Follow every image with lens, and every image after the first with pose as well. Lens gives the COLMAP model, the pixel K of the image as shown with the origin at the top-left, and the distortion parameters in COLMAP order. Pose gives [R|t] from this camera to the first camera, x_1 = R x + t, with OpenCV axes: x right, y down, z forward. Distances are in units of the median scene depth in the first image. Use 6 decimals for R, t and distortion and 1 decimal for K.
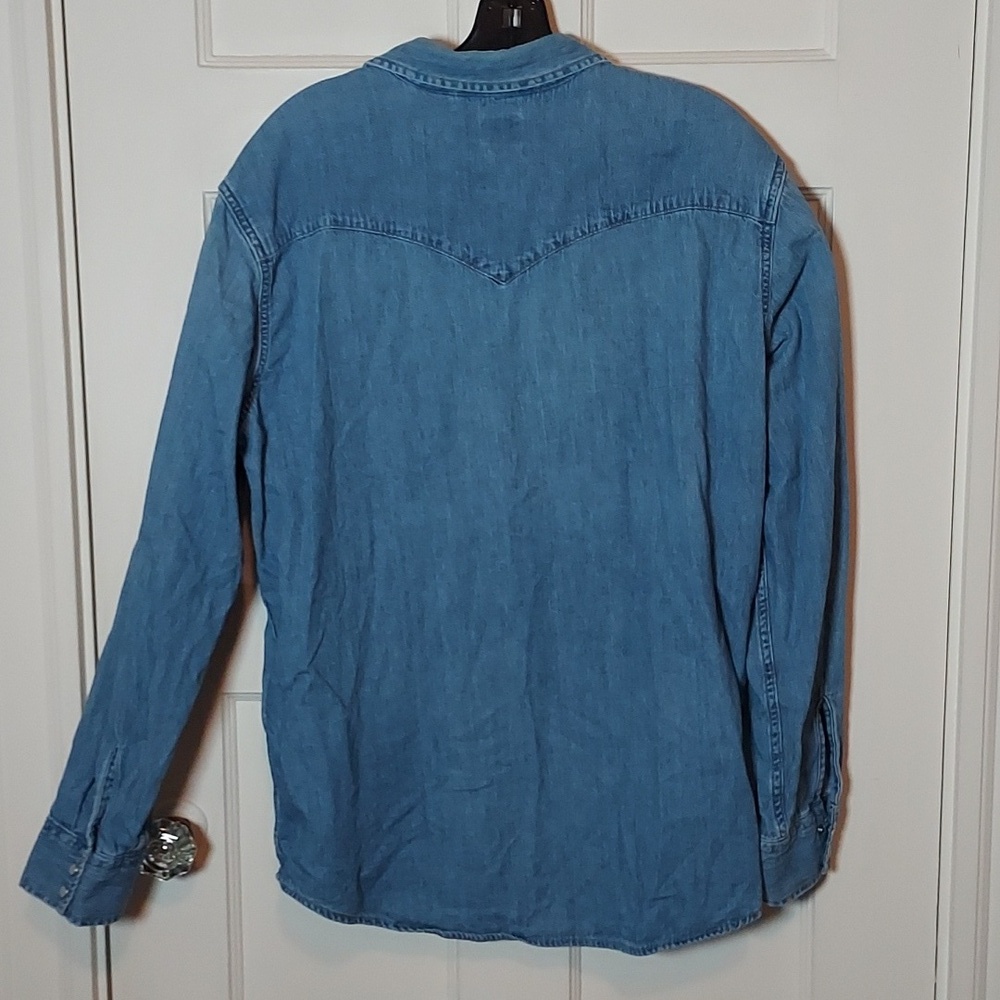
lens RADIAL K [[1635.6, 0, 489.7], [0, 1635.6, 506.2], [0, 0, 1]] dist [0.078800, 0.000000]
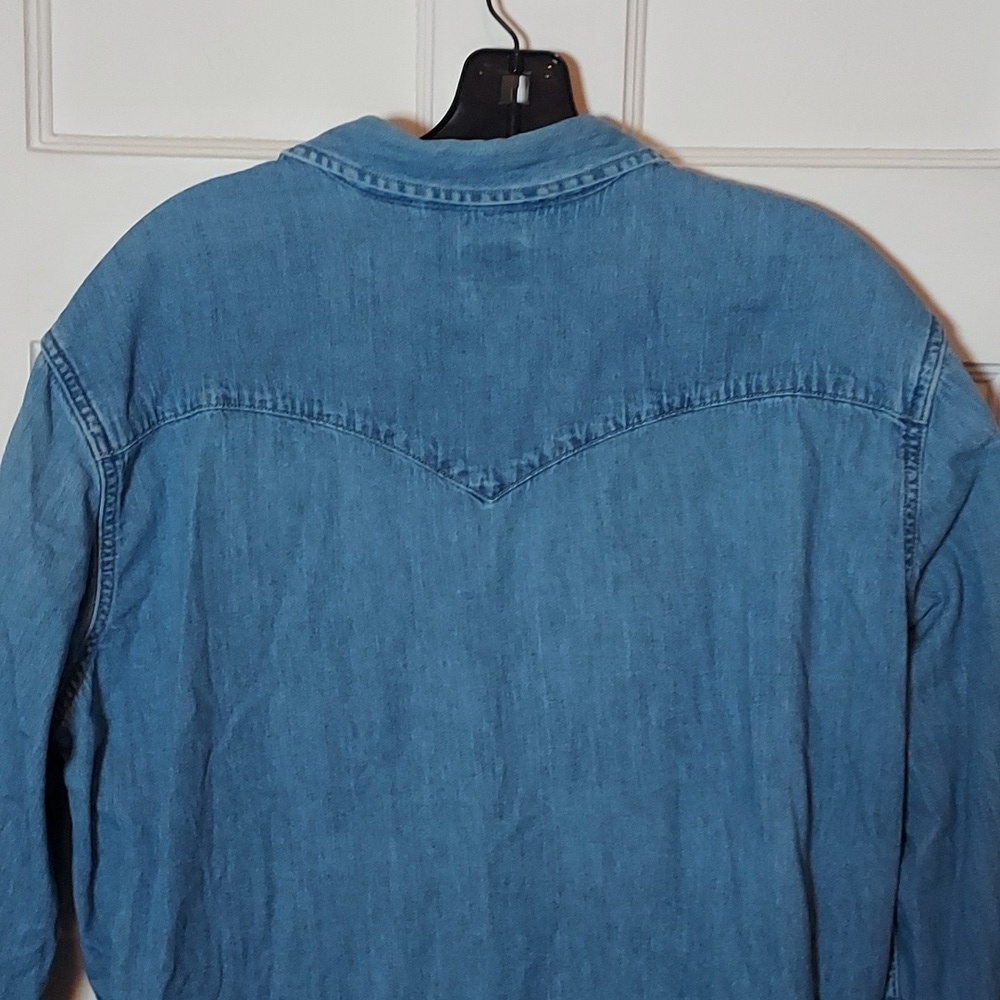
lens RADIAL K [[1635.6, 0, 474.7], [0, 1635.6, 498.3], [0, 0, 1]] dist [0.078800, 0.000000]
pose [[0.999316, 0.031366, -0.019579, 0.014831], [-0.032244, 0.998407, -0.046307, -0.106411], [0.018095, 0.046907, 0.998735, 0.364618]]
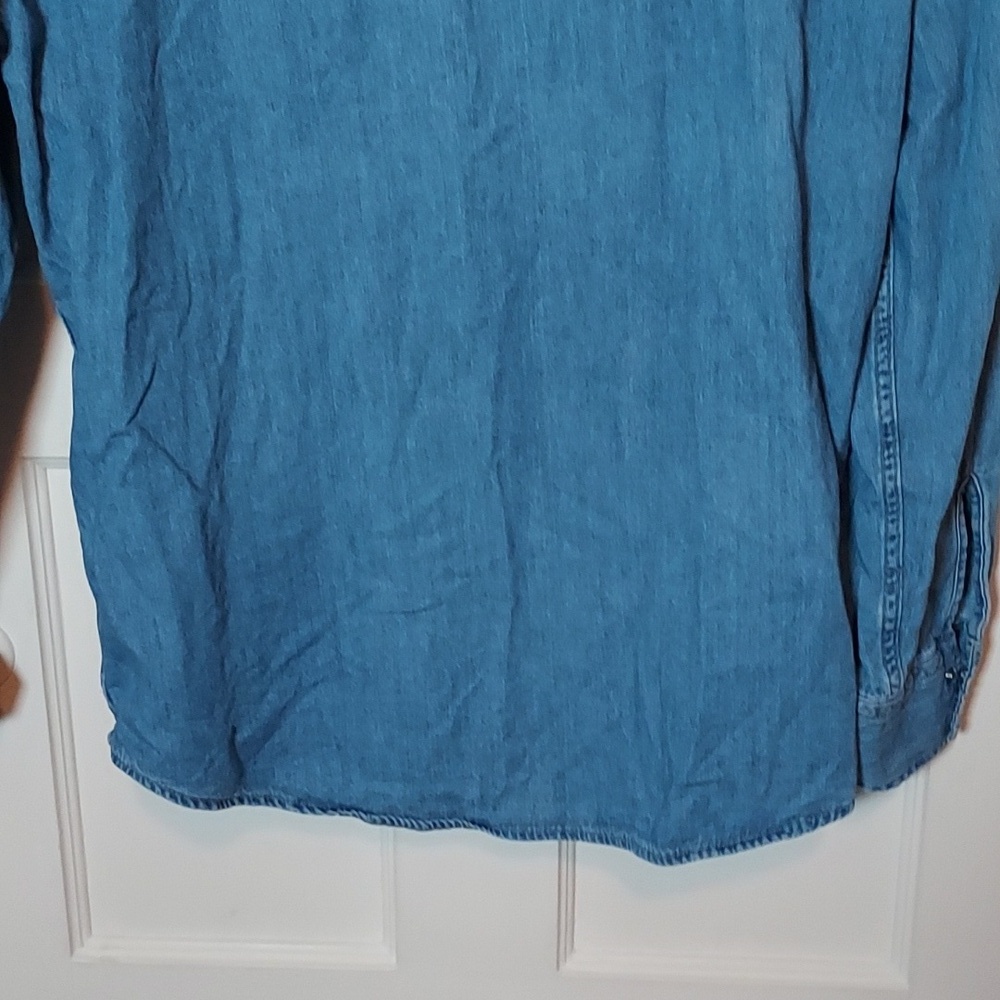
lens RADIAL K [[1635.6, 0, 474.1], [0, 1635.6, 523.3], [0, 0, 1]] dist [0.078800, 0.000000]
pose [[0.999586, 0.009753, -0.027064, 0.033602], [-0.004497, 0.982190, 0.187834, 0.018682], [0.028414, -0.187635, 0.981828, 0.393120]]
